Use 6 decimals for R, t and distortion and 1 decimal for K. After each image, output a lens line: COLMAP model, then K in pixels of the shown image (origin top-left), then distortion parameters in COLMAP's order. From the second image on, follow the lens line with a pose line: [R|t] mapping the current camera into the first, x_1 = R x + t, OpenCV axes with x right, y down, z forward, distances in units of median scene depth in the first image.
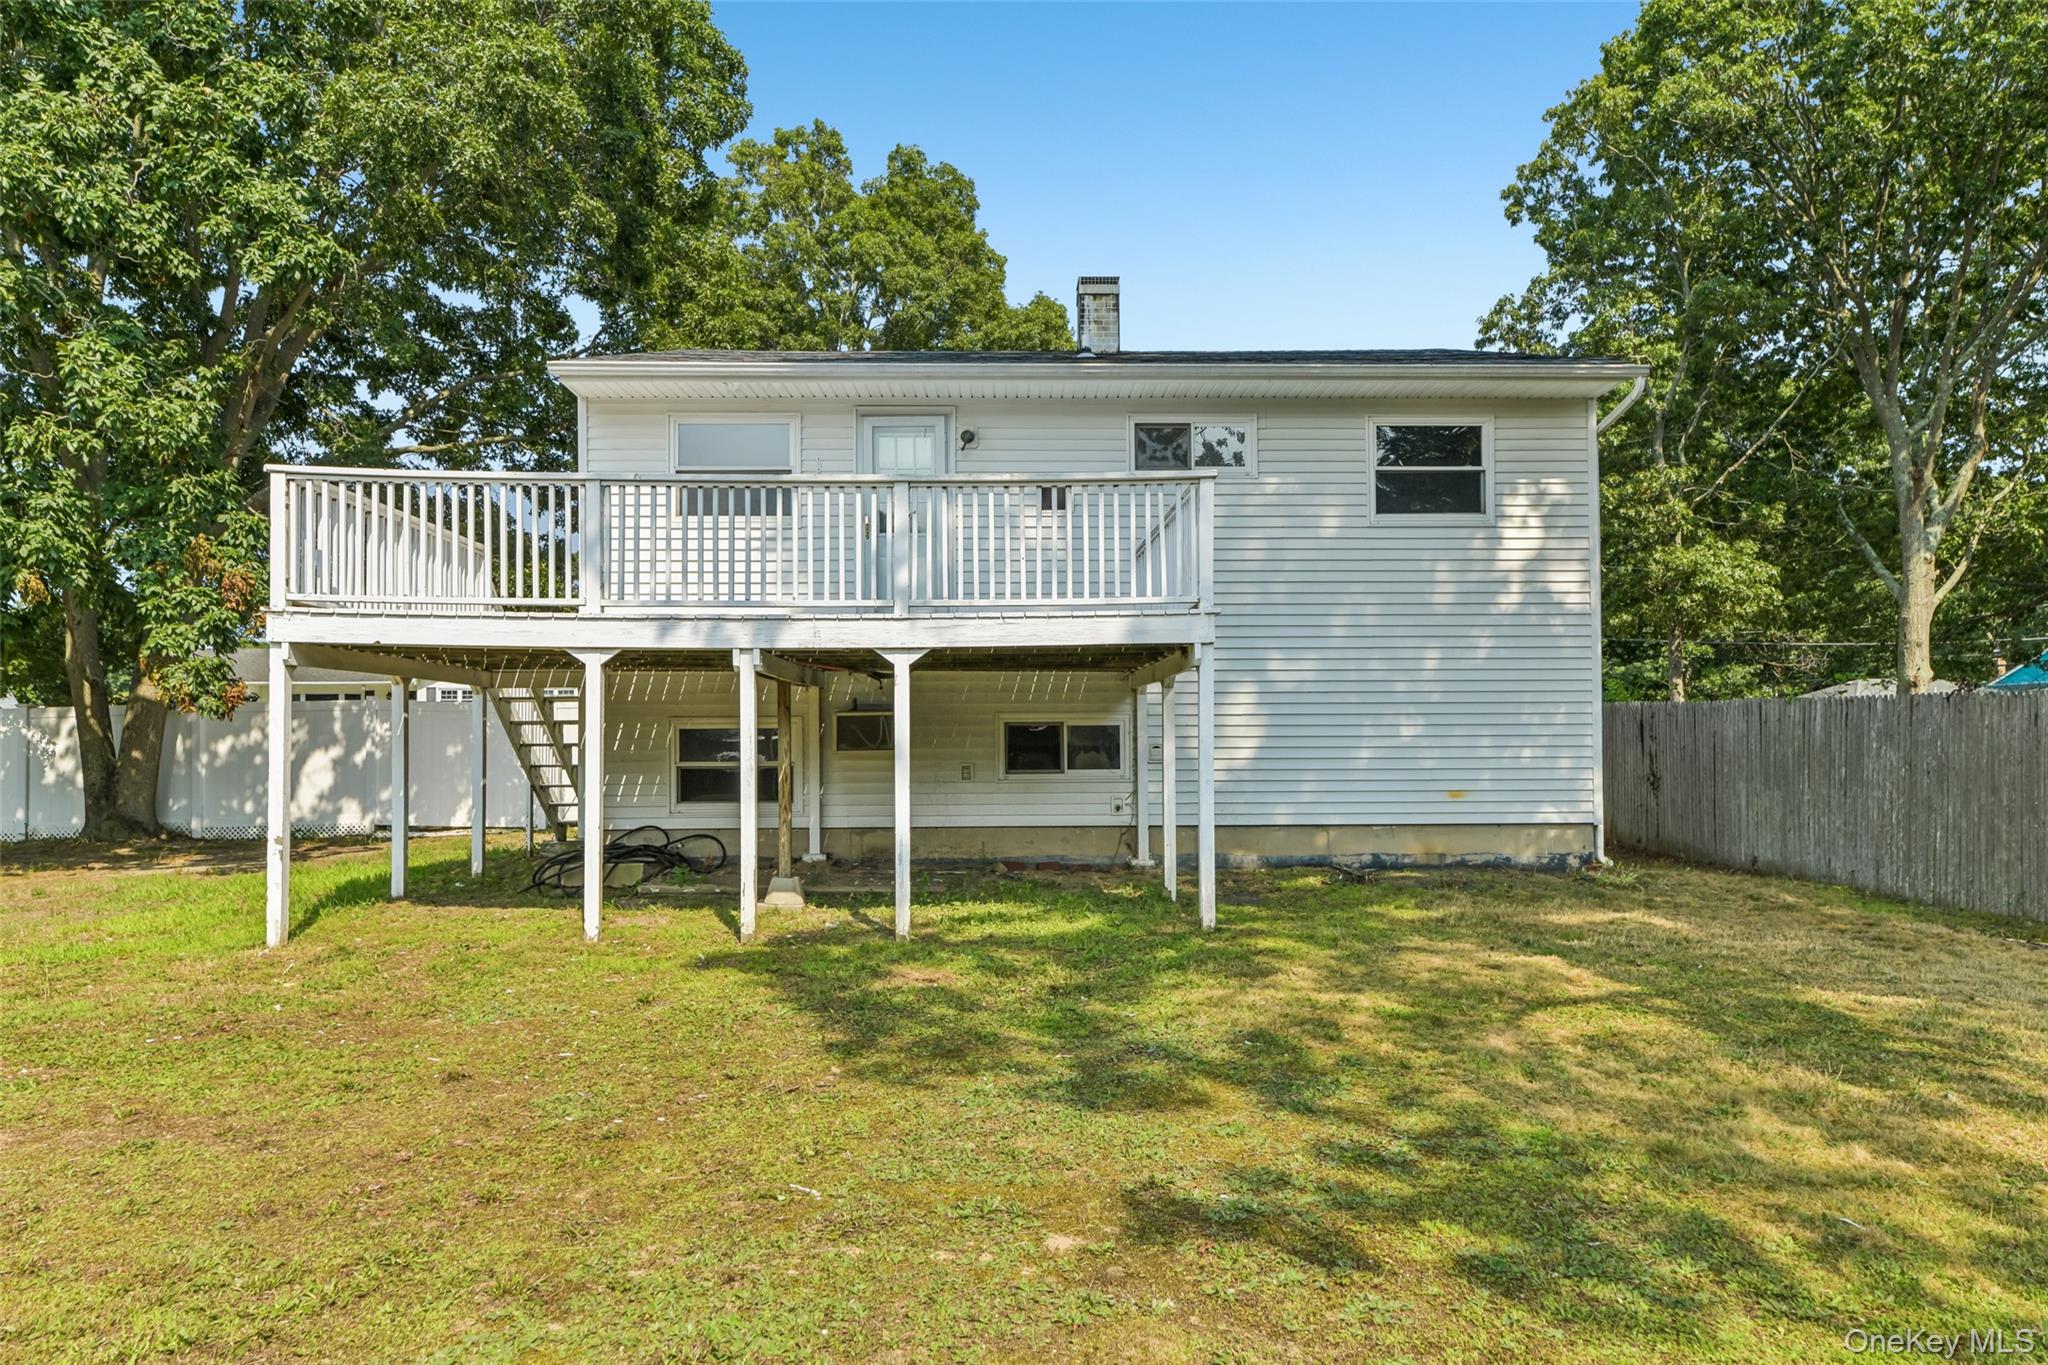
lens RADIAL K [[1341.6, 0, 1023.9], [0, 1341.6, 695.5], [0, 0, 1]] dist [0.009798, 0.001480]
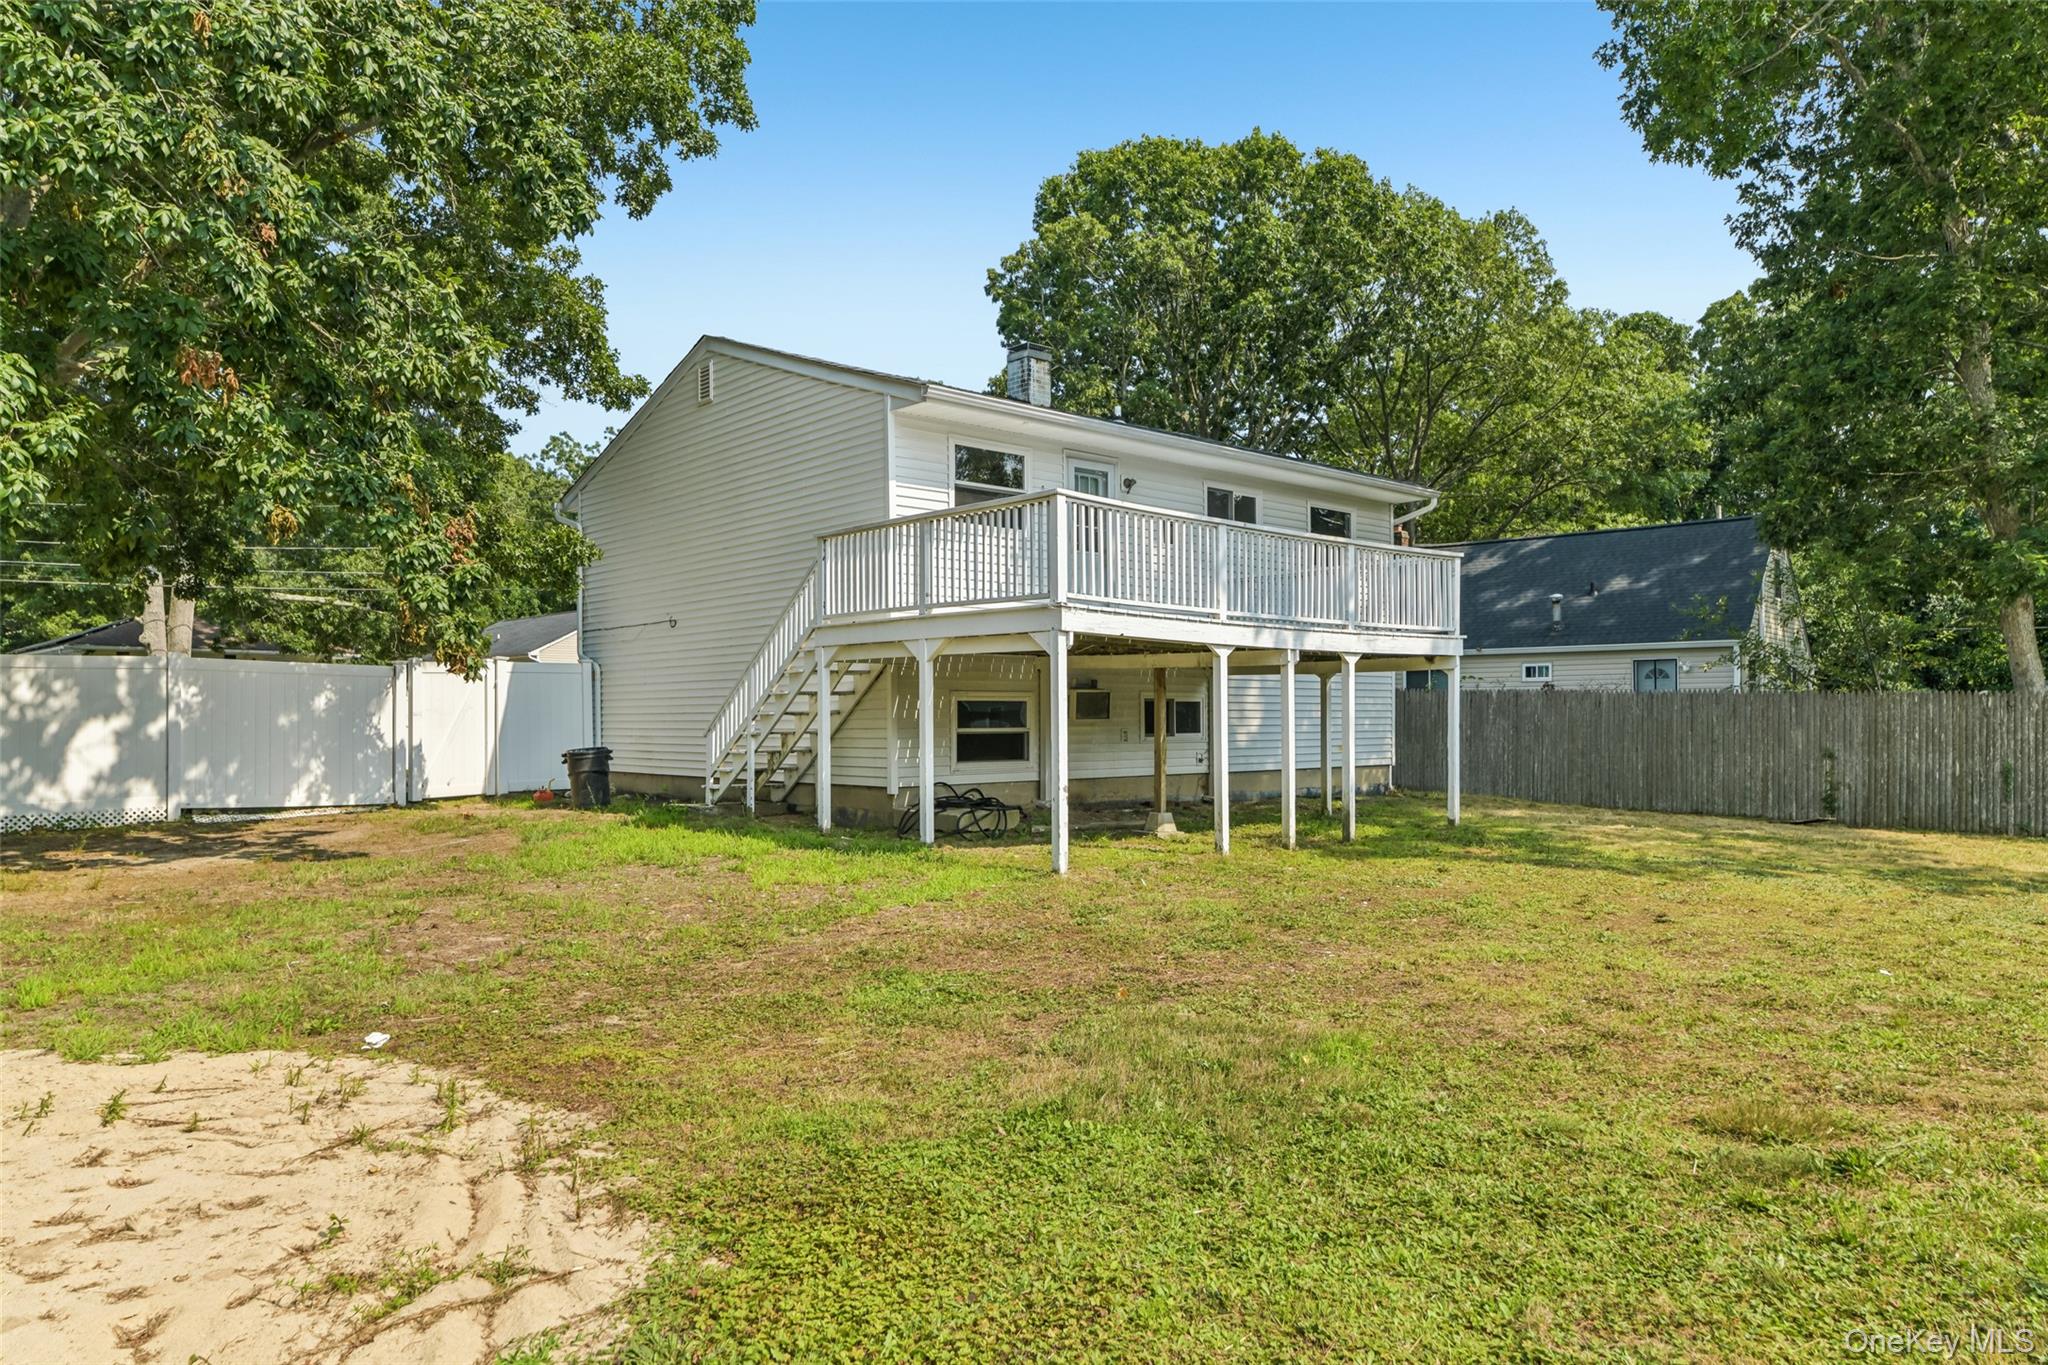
lens RADIAL K [[1341.6, 0, 1024.4], [0, 1341.6, 684.9], [0, 0, 1]] dist [0.009798, 0.001480]
pose [[0.757371, 0.017589, 0.652748, -0.982854], [-0.026090, 0.999654, 0.003335, 0.005074], [-0.652463, -0.019556, 0.757568, 0.057769]]
